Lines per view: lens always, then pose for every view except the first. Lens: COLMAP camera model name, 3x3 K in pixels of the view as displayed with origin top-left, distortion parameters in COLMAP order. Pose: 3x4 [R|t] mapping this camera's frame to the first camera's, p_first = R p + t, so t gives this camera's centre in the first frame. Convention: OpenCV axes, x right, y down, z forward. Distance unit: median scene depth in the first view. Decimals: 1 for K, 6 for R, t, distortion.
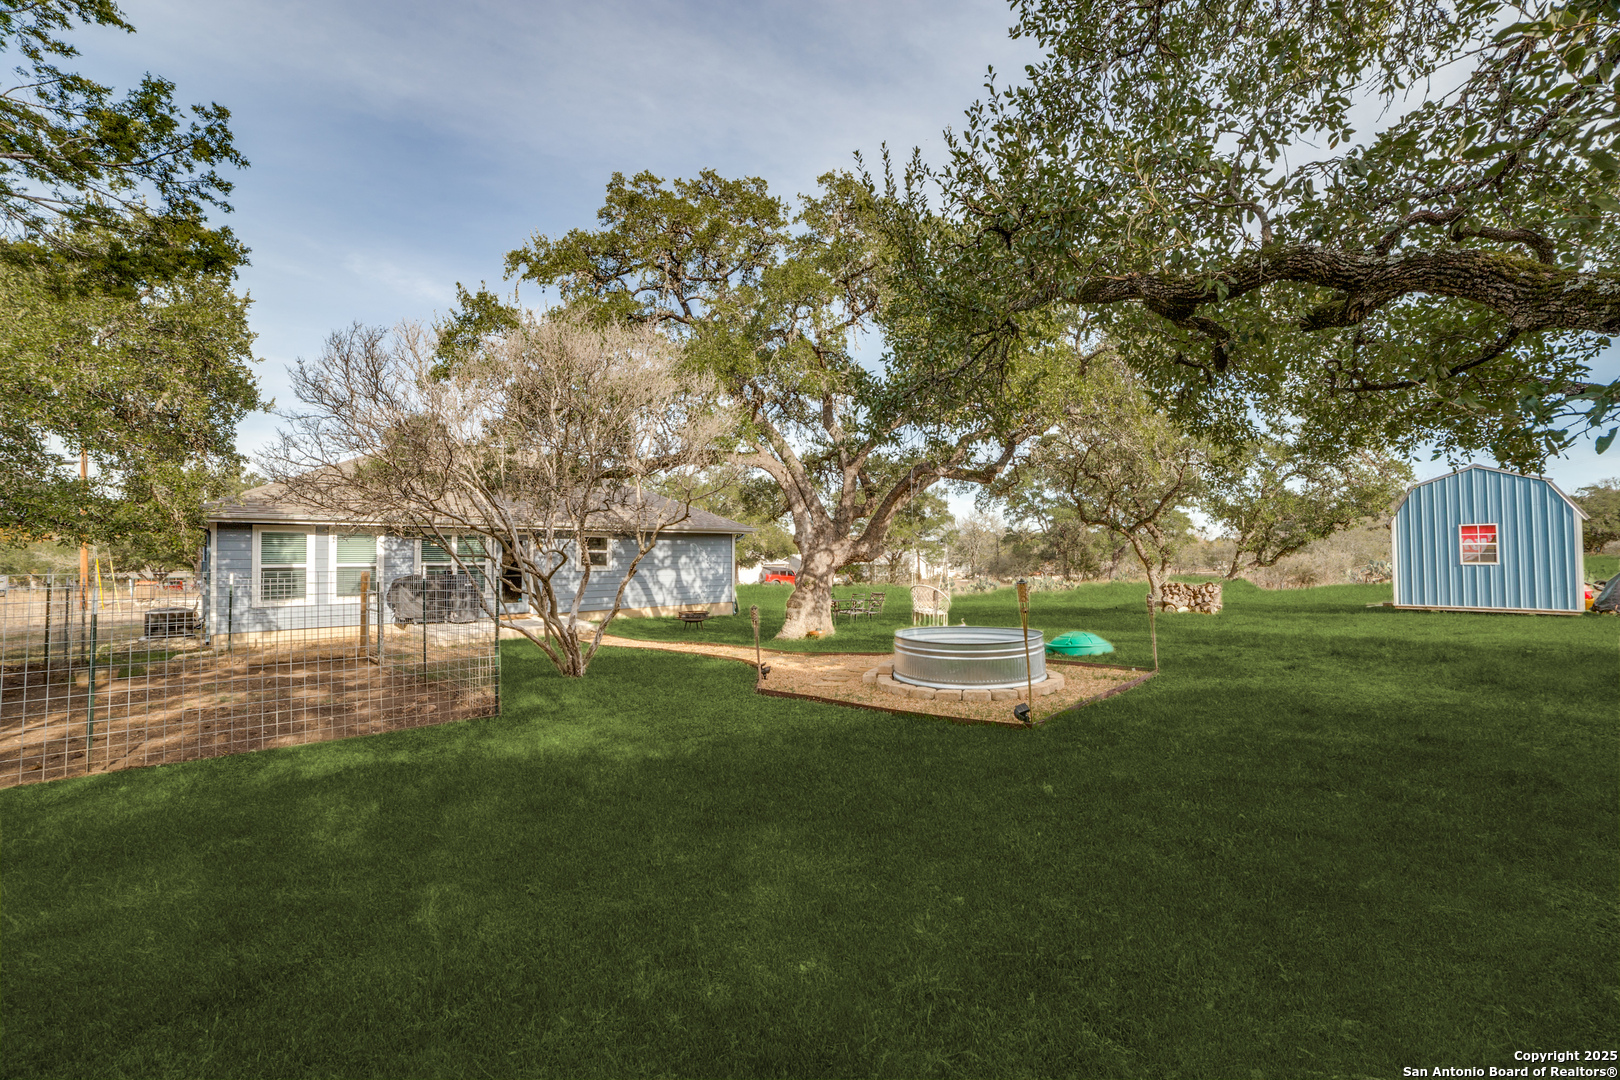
lens RADIAL K [[650.1, 0, 814.5], [0, 650.1, 540.2], [0, 0, 1]] dist [-0.106256, 0.036456]
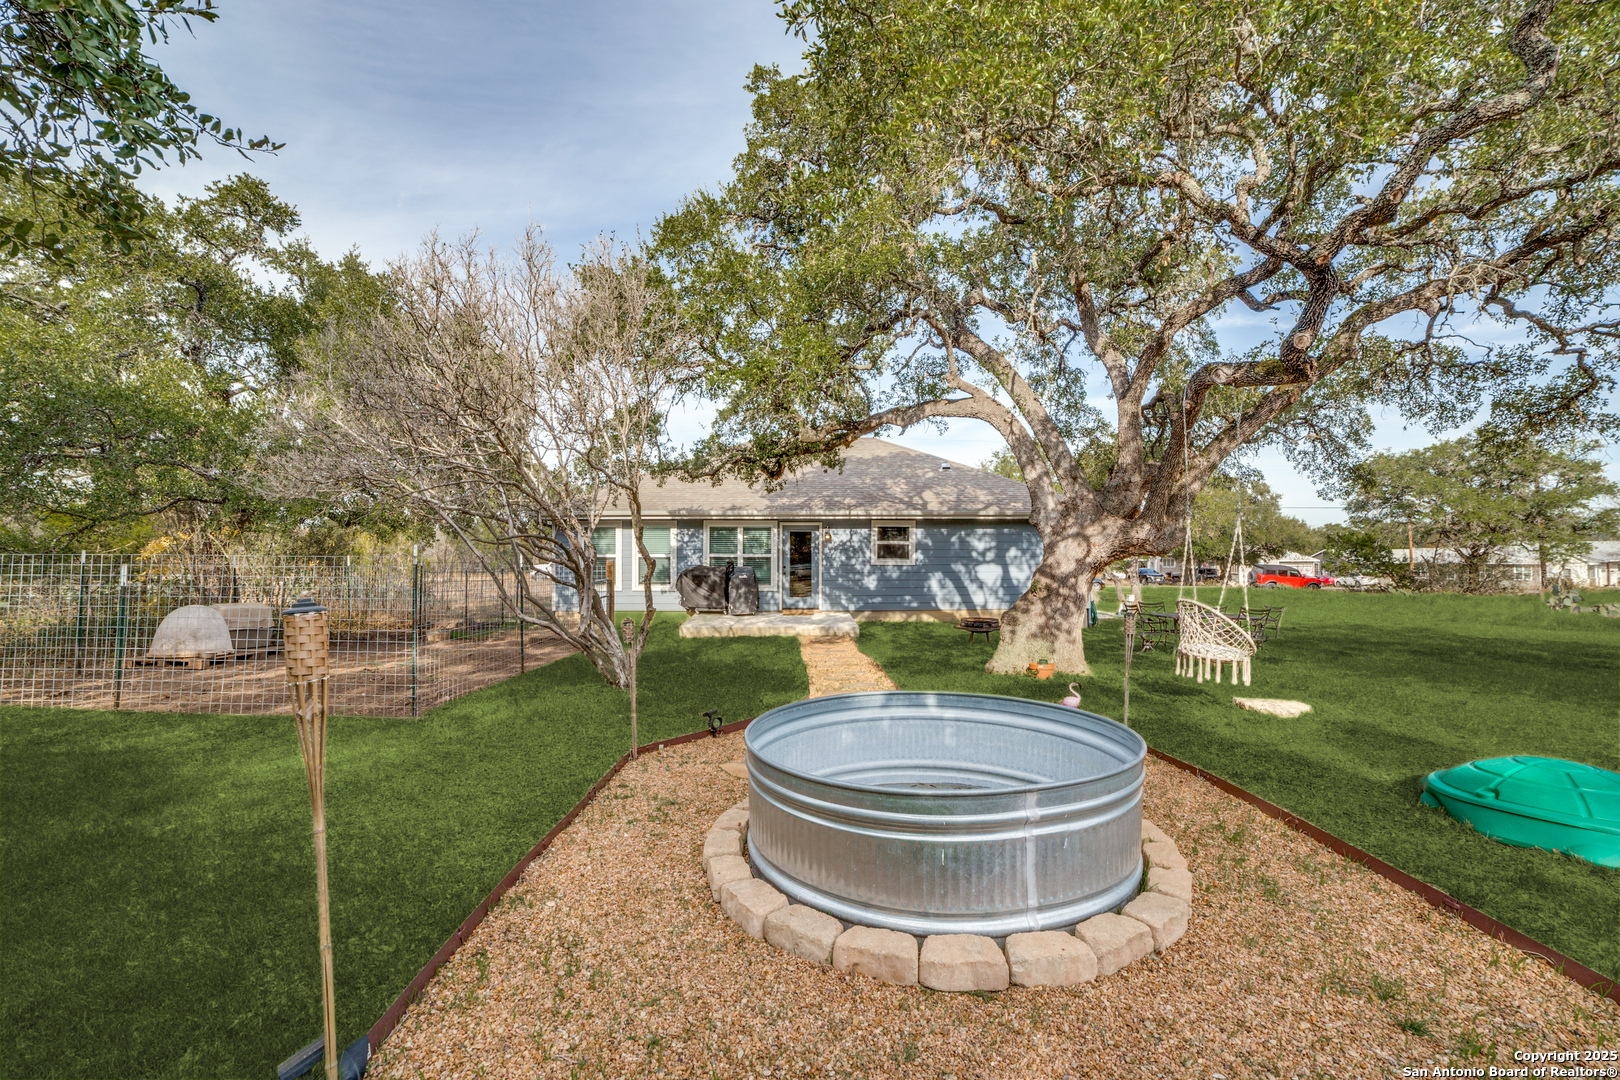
lens RADIAL K [[650.1, 0, 814.5], [0, 650.1, 540.2], [0, 0, 1]] dist [-0.106256, 0.036456]
pose [[0.728126, -0.008277, -0.685393, 0.229913], [0.013551, 0.999905, 0.002321, 0.013036], [0.685309, -0.010978, 0.728170, 0.337966]]
